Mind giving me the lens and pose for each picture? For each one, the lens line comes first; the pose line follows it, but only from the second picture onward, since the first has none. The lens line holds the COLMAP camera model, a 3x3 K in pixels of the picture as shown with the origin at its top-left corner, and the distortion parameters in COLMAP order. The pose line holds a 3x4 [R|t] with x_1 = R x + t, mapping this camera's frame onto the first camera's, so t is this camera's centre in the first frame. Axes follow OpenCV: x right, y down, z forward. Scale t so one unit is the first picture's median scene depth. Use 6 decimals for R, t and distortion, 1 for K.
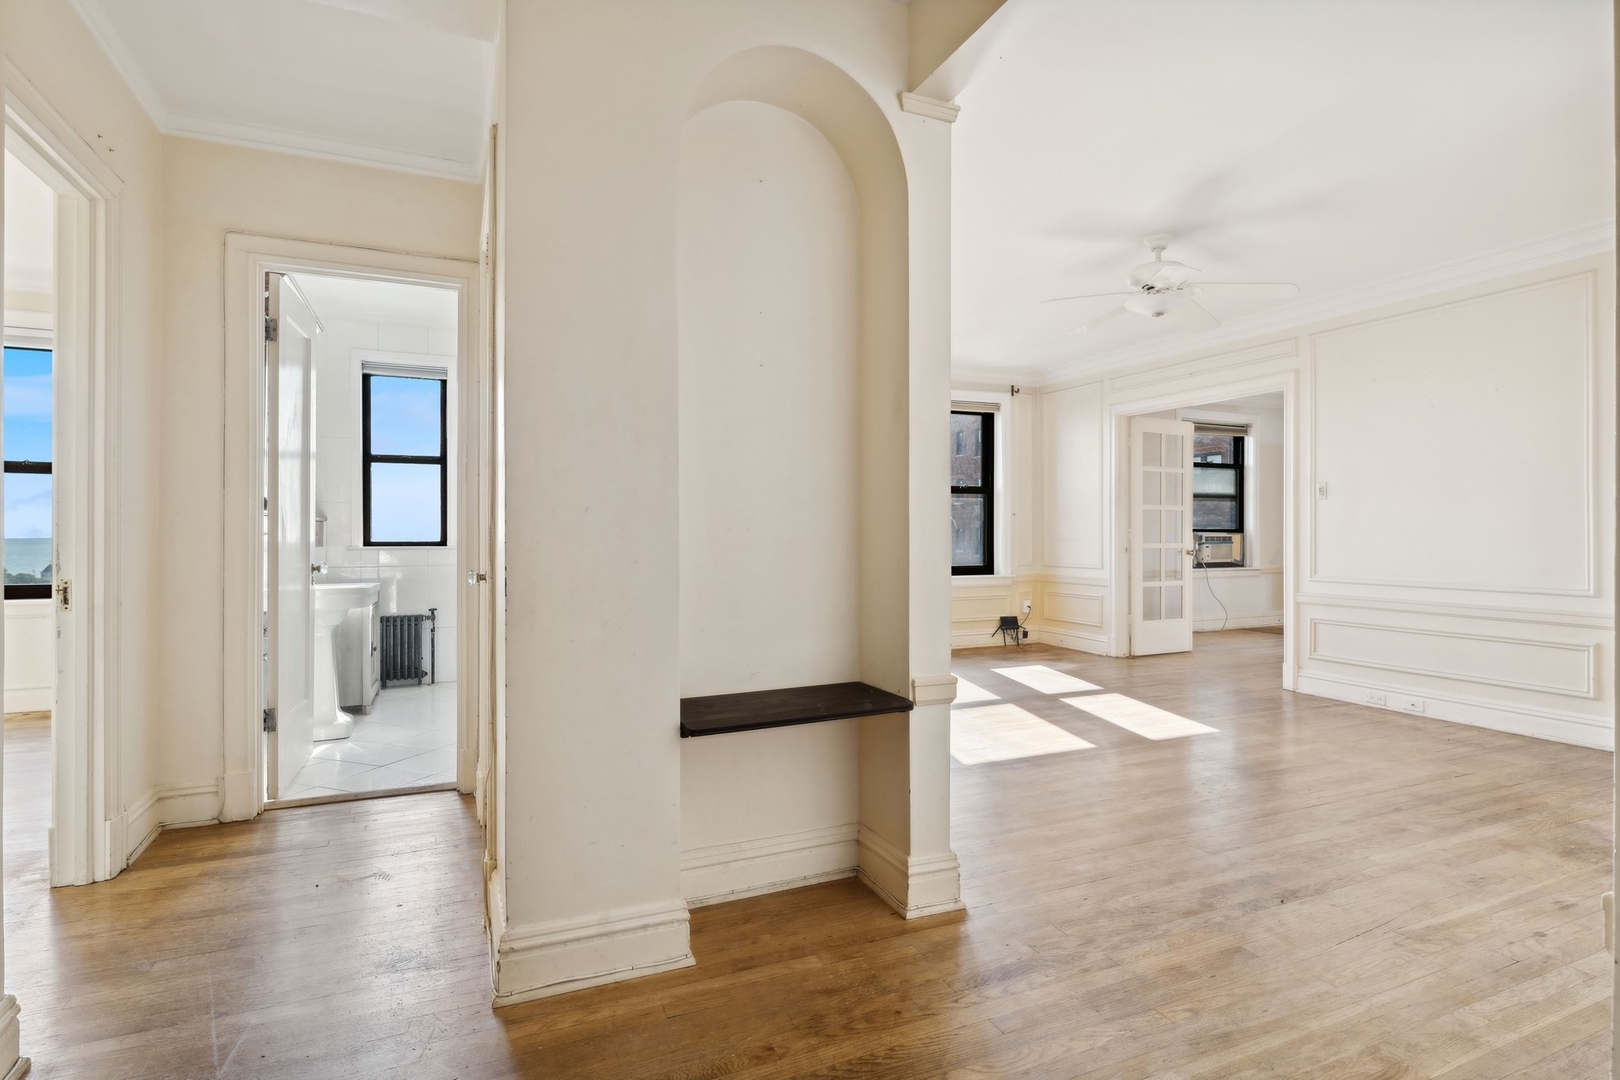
lens RADIAL K [[840.7, 0, 800.0], [0, 840.7, 530.0], [0, 0, 1]] dist [-0.002840, 0.004094]
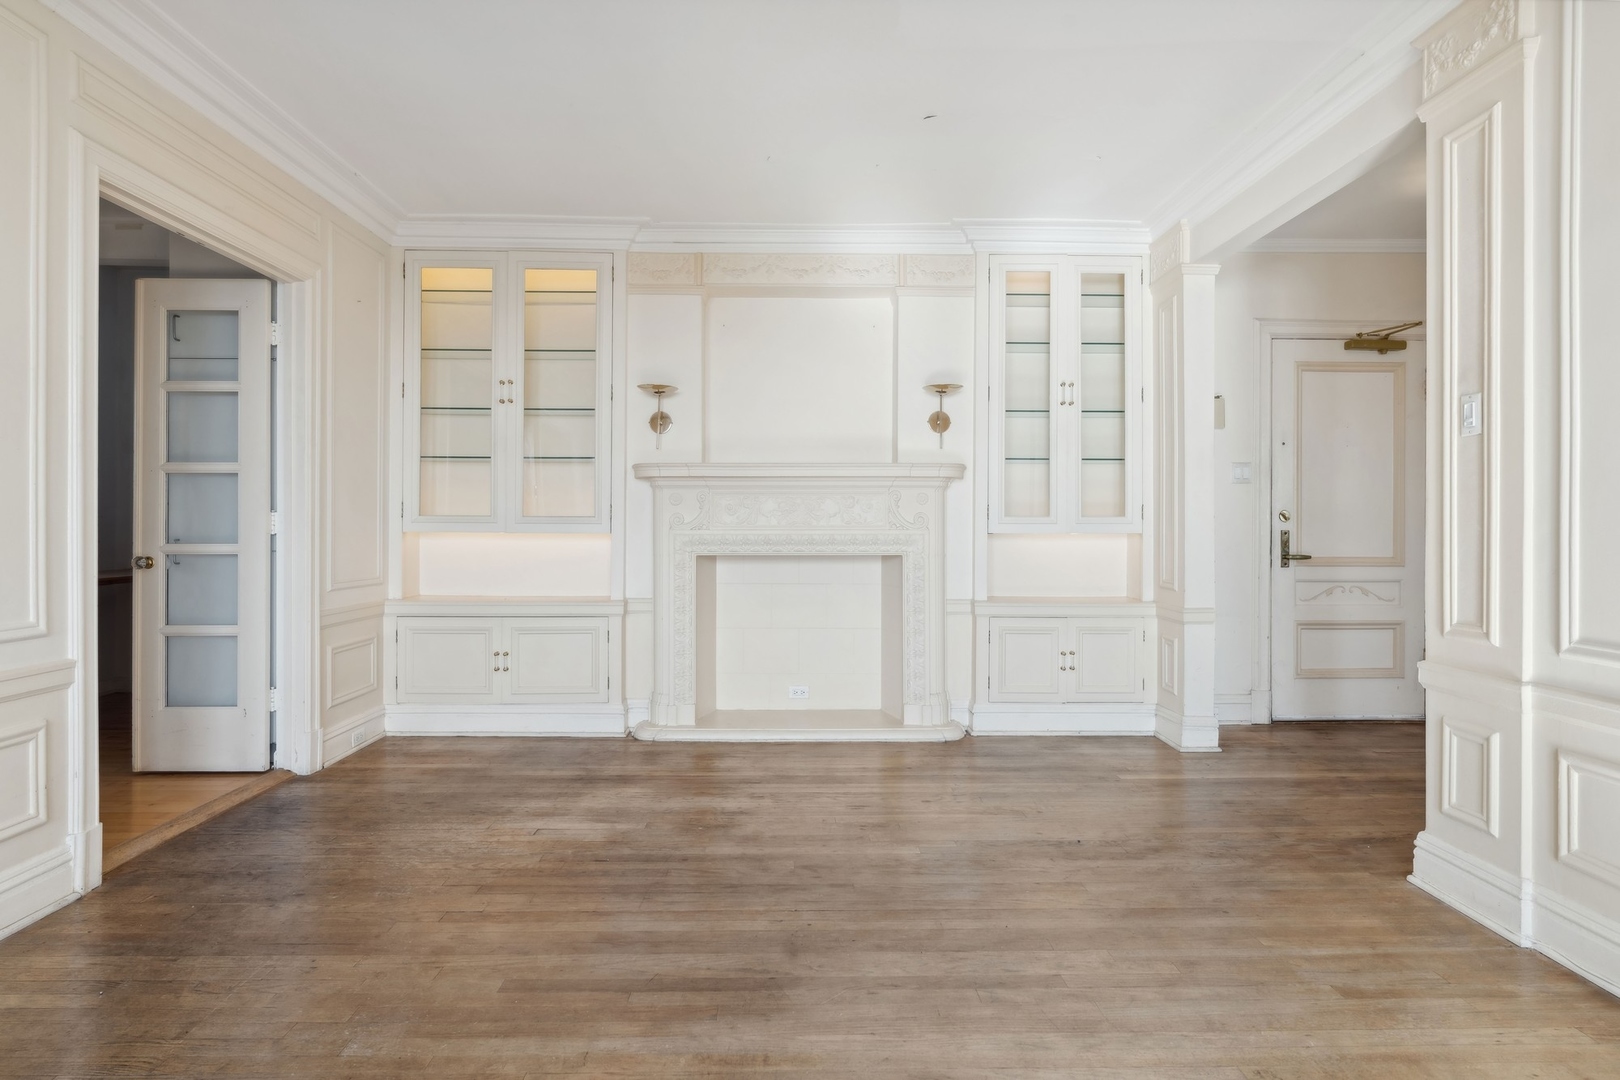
lens RADIAL K [[840.7, 0, 798.6], [0, 840.7, 526.1], [0, 0, 1]] dist [-0.002840, 0.004094]
pose [[-0.922177, -0.003474, 0.386753, 0.155409], [-0.005206, 0.999981, -0.003432, 0.004567], [-0.386733, -0.005179, -0.922177, 0.712273]]
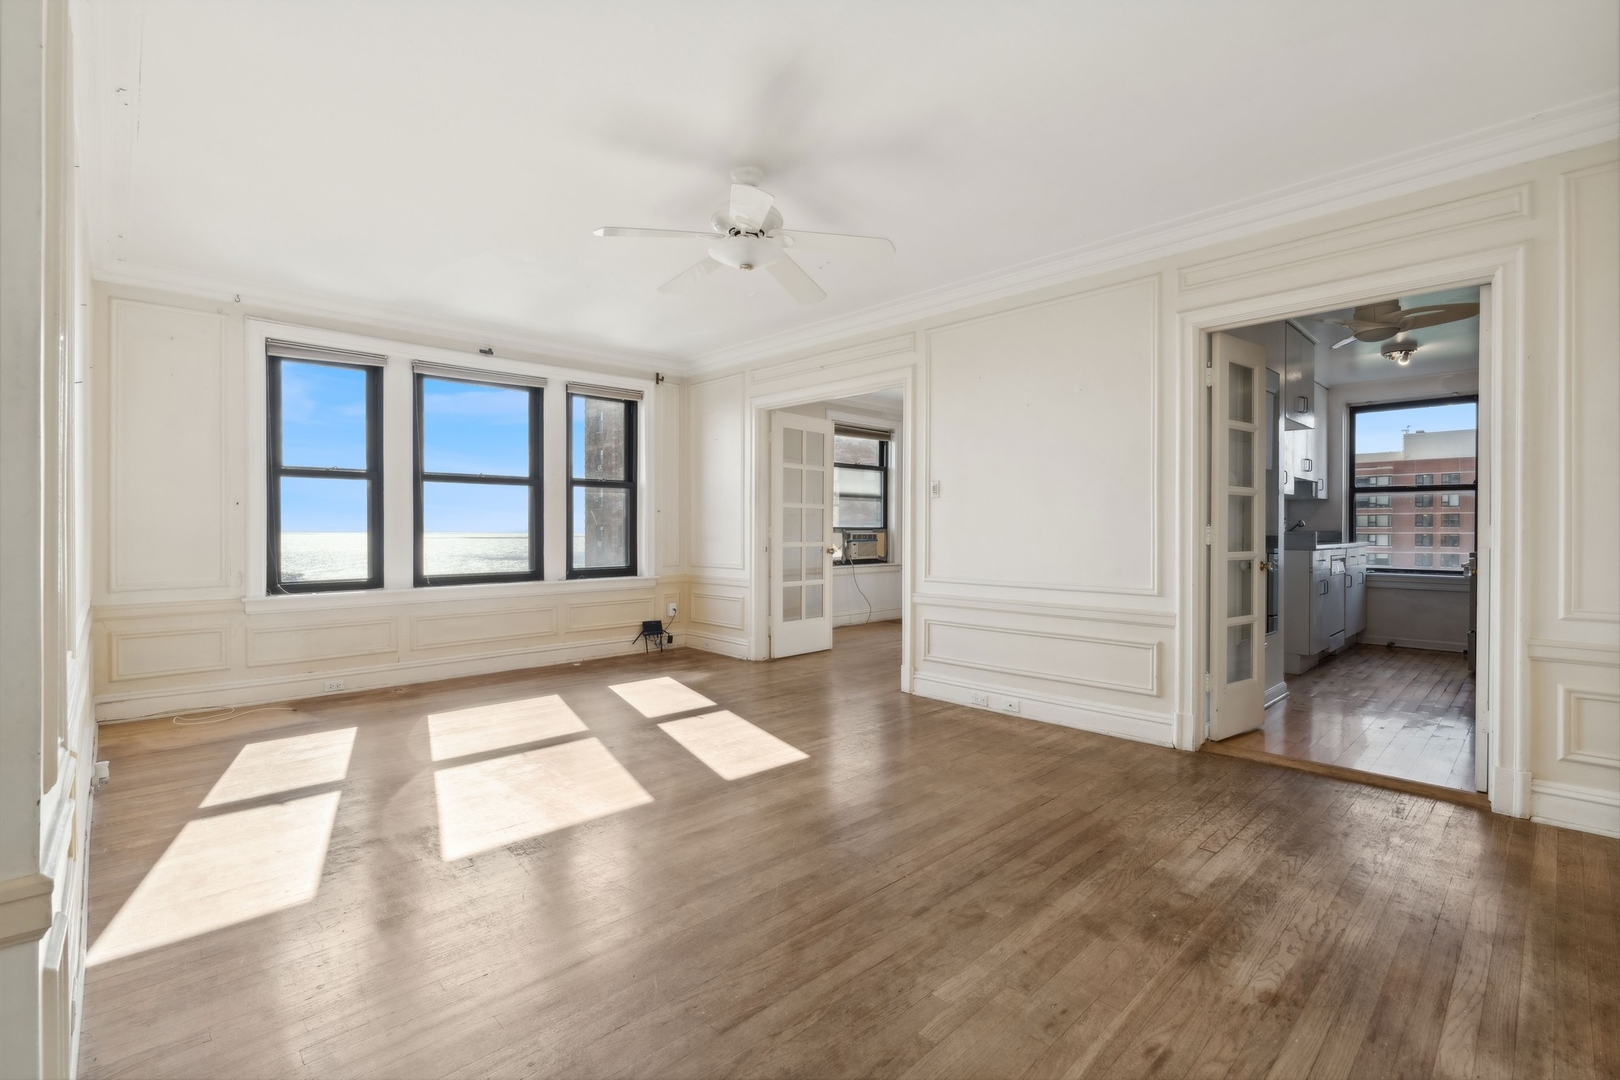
lens RADIAL K [[746.5, 0, 819.8], [0, 746.5, 532.2], [0, 0, 1]] dist [0.007590, 0.001500]
pose [[0.936124, 0.001593, 0.351665, 0.132513], [-0.003866, 0.999976, 0.005762, -0.000688], [-0.351648, -0.006753, 0.936108, 0.161895]]
